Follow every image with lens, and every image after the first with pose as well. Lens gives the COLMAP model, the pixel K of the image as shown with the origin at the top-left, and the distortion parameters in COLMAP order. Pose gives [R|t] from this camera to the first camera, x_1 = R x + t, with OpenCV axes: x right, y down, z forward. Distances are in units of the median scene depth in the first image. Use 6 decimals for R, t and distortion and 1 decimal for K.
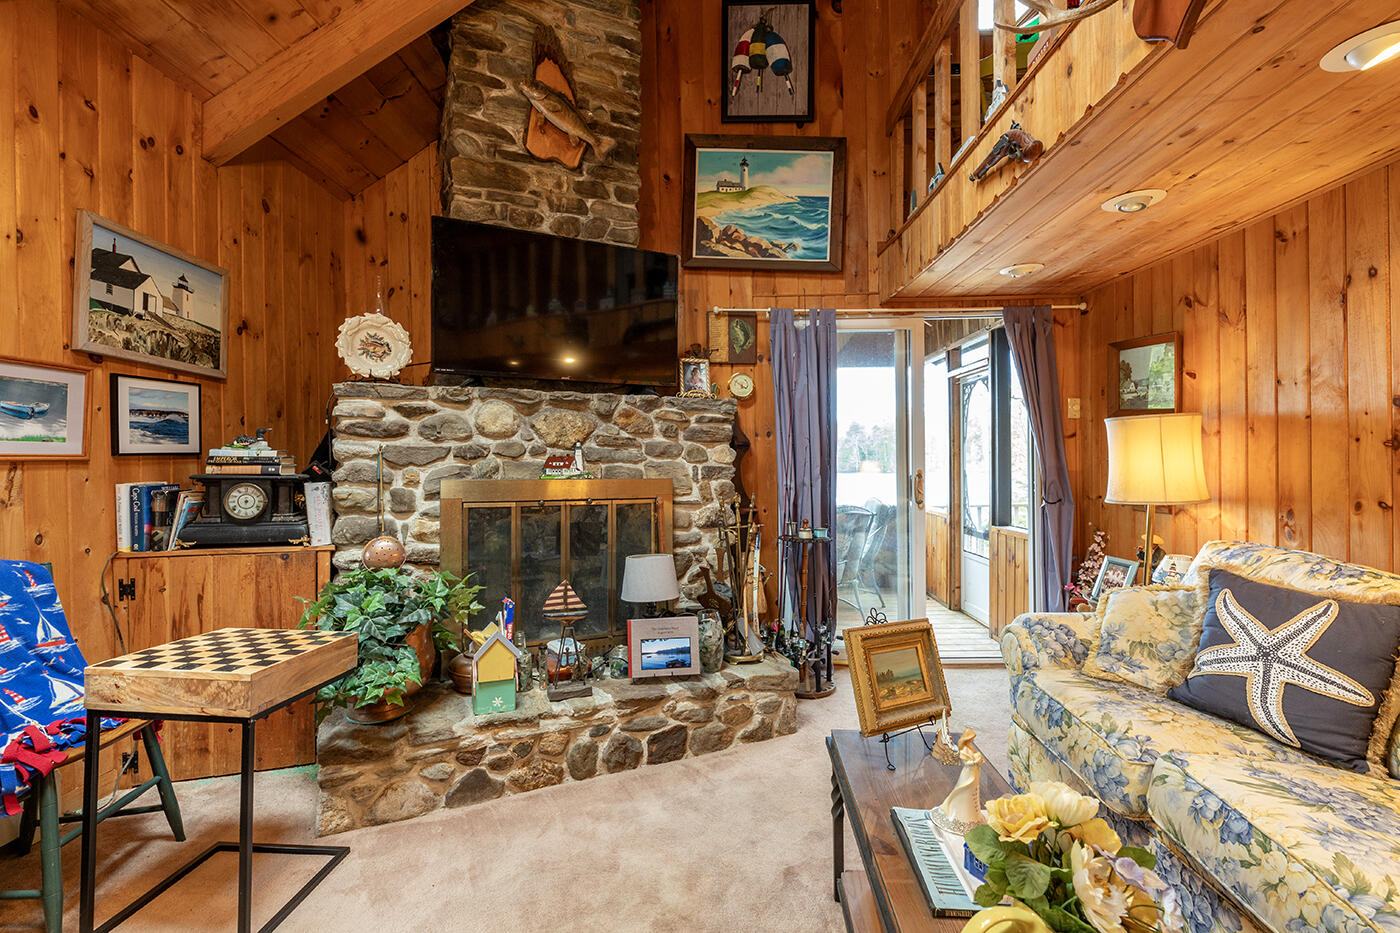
lens RADIAL K [[665.1, 0, 698.0], [0, 665.1, 467.1], [0, 0, 1]] dist [-0.002161, -0.000581]
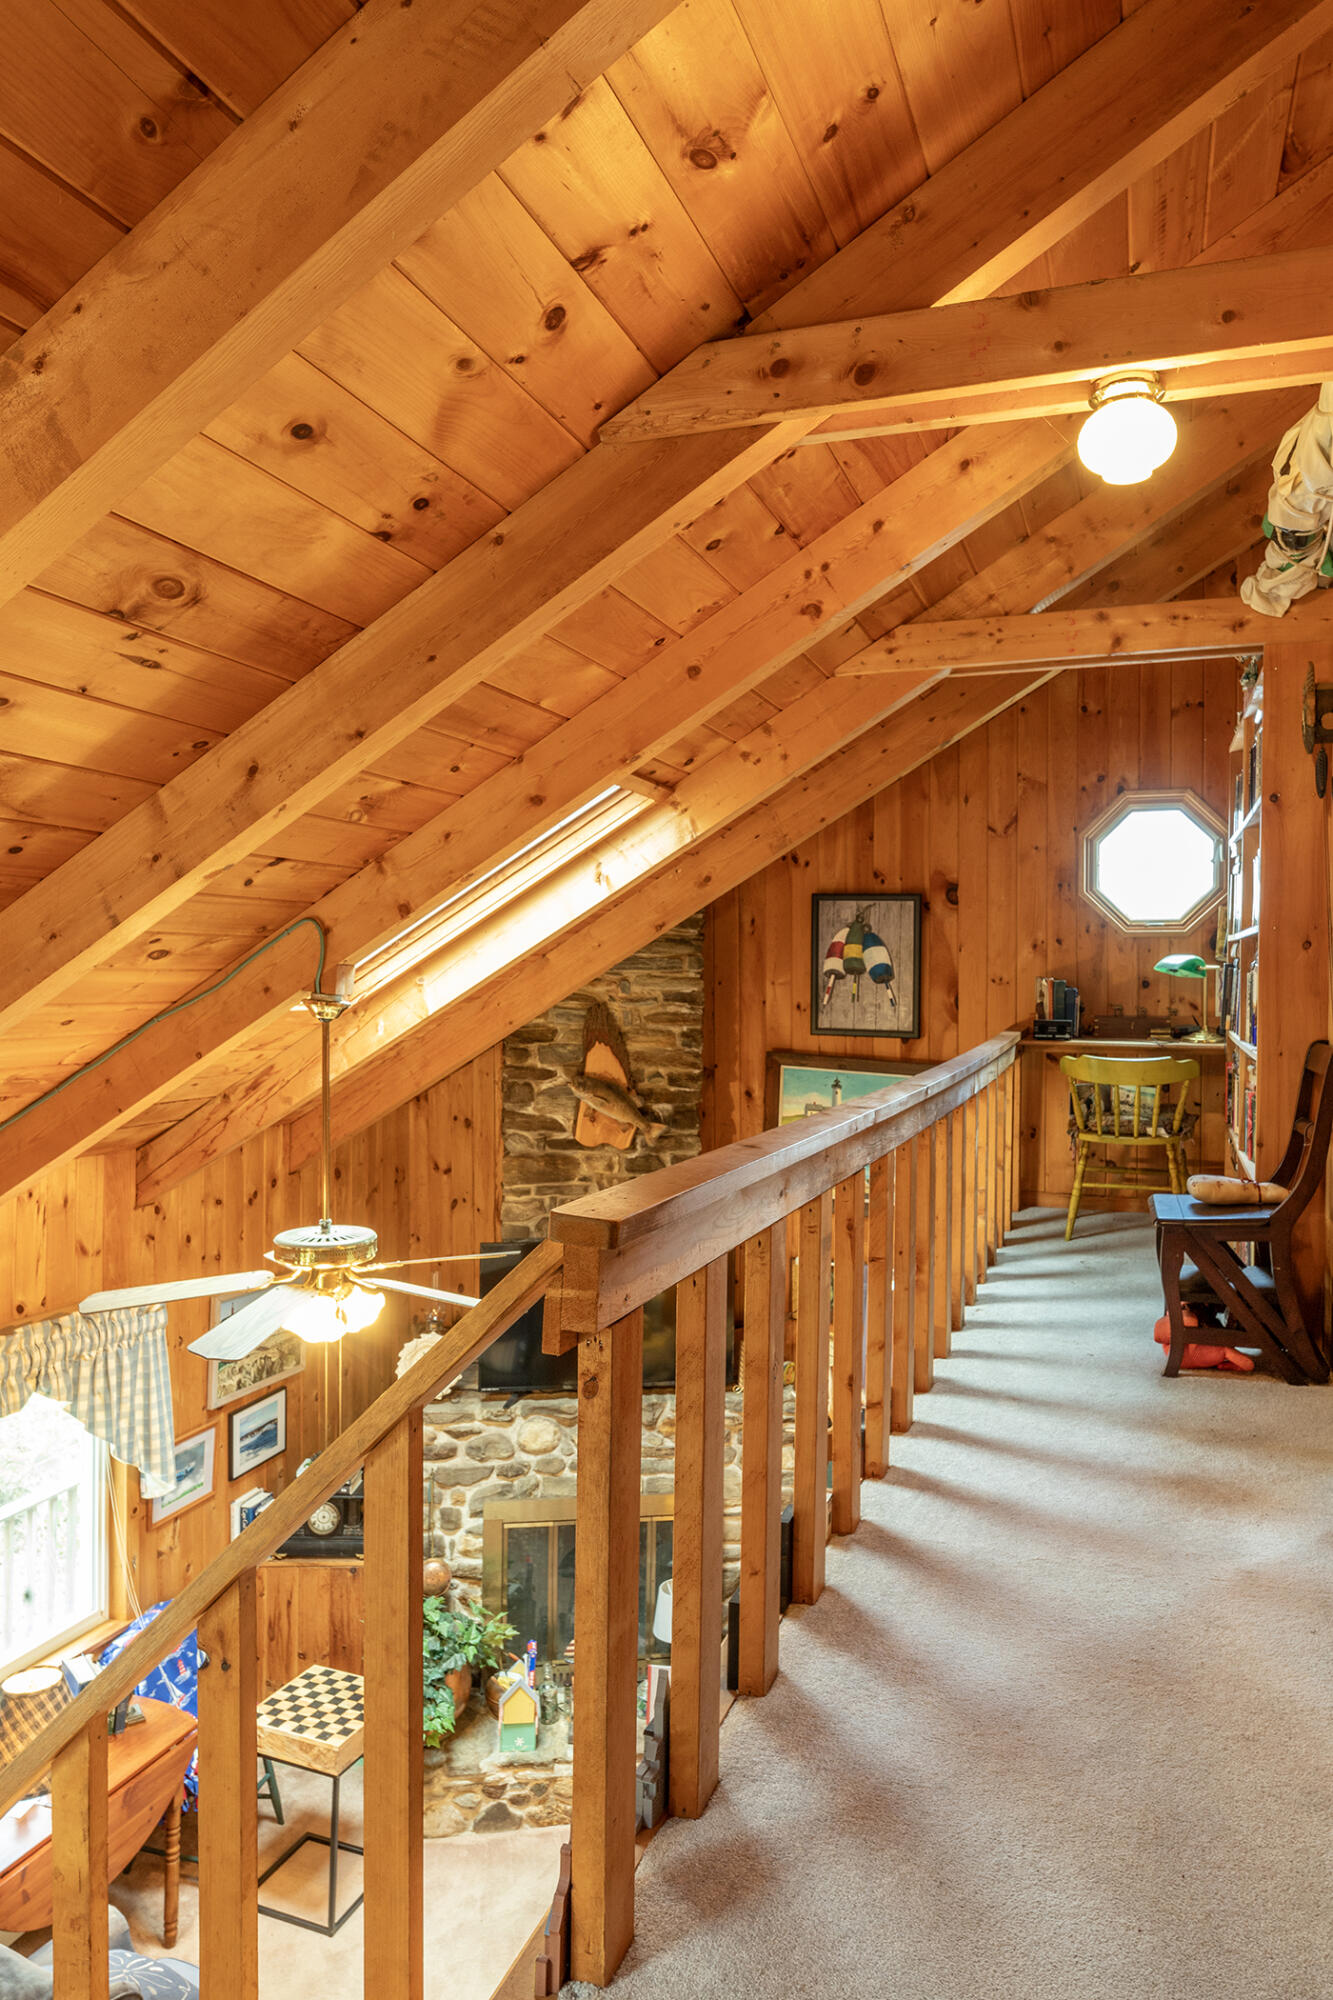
lens RADIAL K [[1342.4, 0, 670.9], [0, 1342.4, 996.3], [0, 0, 1]] dist [0.002885, -0.003273]
pose [[0.953331, 0.015085, -0.301551, 0.516163], [-0.013922, 0.999885, 0.006006, -0.784427], [0.301607, -0.001527, 0.953431, -0.921693]]
